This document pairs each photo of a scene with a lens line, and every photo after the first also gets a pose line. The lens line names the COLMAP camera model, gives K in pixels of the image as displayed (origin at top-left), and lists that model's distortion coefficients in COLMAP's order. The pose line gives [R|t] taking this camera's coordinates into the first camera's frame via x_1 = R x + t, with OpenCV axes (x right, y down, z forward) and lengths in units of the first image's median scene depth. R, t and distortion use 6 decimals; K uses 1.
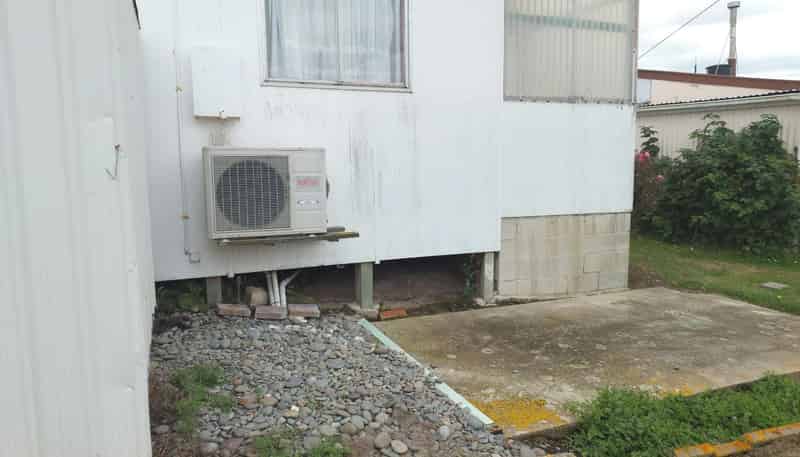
lens RADIAL K [[545.2, 0, 401.6], [0, 545.2, 199.7], [0, 0, 1]] dist [0.043602, -0.058465]
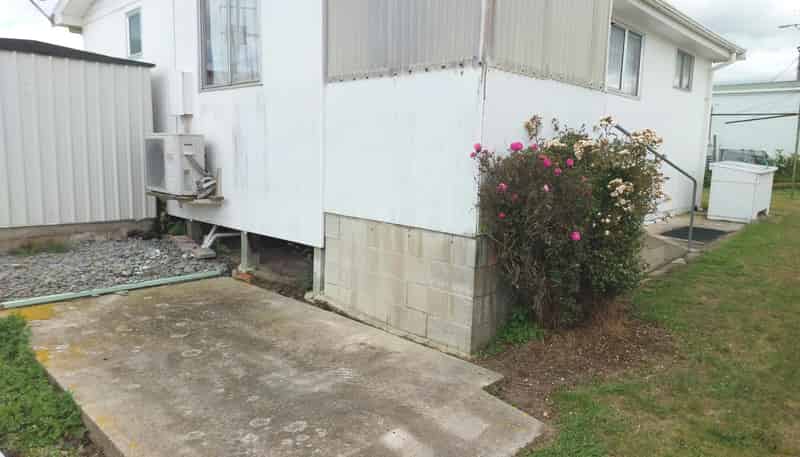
lens RADIAL K [[545.2, 0, 401.0], [0, 545.2, 228.6], [0, 0, 1]] dist [0.043602, -0.058465]
pose [[0.394364, 0.136816, -0.908712, 1.185455], [-0.112314, 0.988618, 0.100104, -0.051433], [0.912065, 0.062584, 0.405242, 0.826252]]
